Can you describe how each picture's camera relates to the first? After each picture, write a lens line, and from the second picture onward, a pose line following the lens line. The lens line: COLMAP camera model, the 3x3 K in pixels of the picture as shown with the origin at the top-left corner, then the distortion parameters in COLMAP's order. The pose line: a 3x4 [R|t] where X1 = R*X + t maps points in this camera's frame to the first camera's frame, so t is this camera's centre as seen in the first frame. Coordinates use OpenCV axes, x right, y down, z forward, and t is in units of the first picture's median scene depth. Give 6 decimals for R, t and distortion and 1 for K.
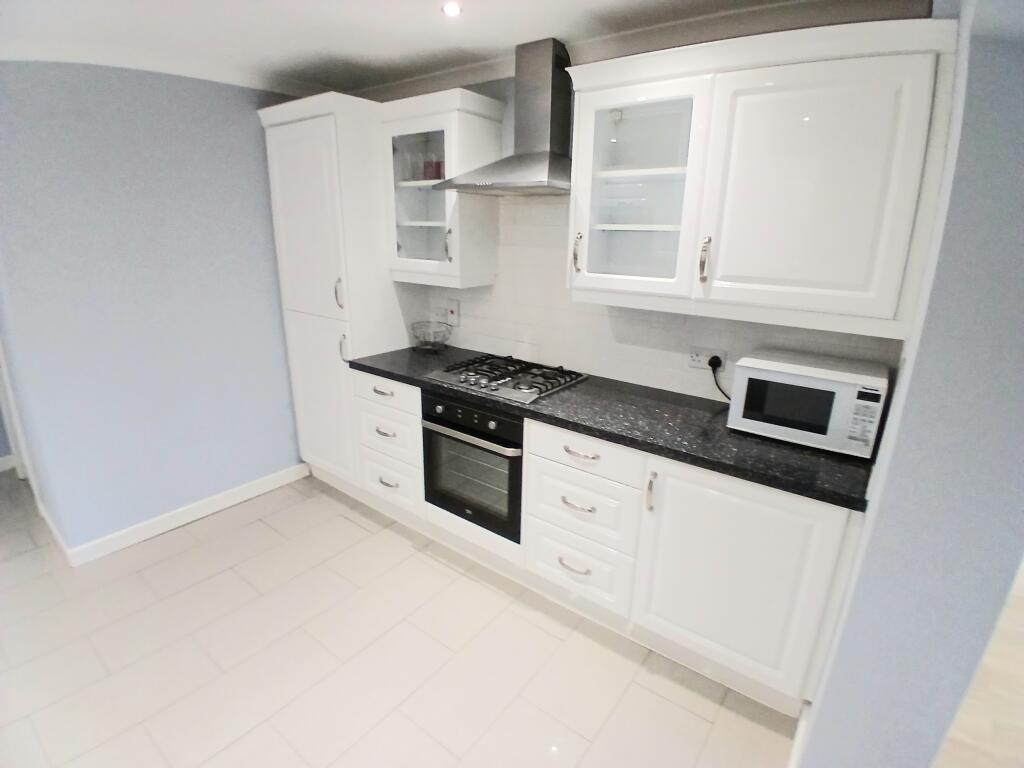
lens RADIAL K [[489.9, 0, 512.0], [0, 489.9, 384.0], [0, 0, 1]] dist [-0.001128, 0.000006]
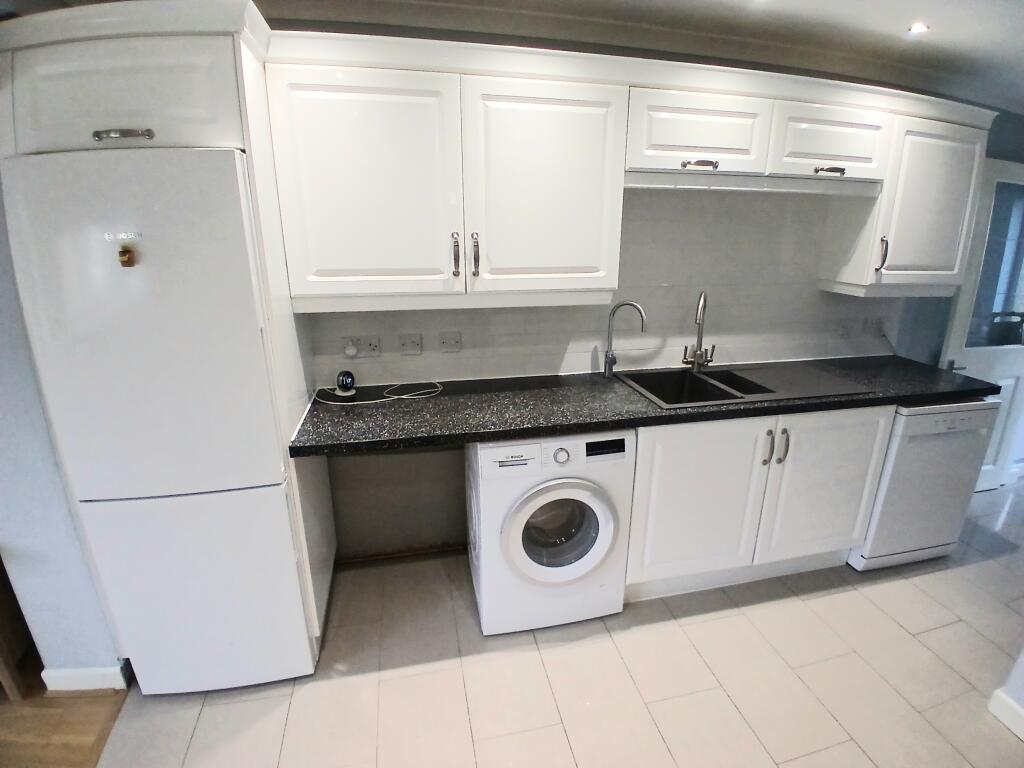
lens RADIAL K [[489.9, 0, 512.0], [0, 489.9, 384.0], [0, 0, 1]] dist [-0.001128, 0.000006]
pose [[0.614527, -0.234744, 0.753161, -0.953464], [0.223207, 0.967430, 0.119406, -0.215933], [-0.756660, 0.094732, 0.646909, 0.682856]]
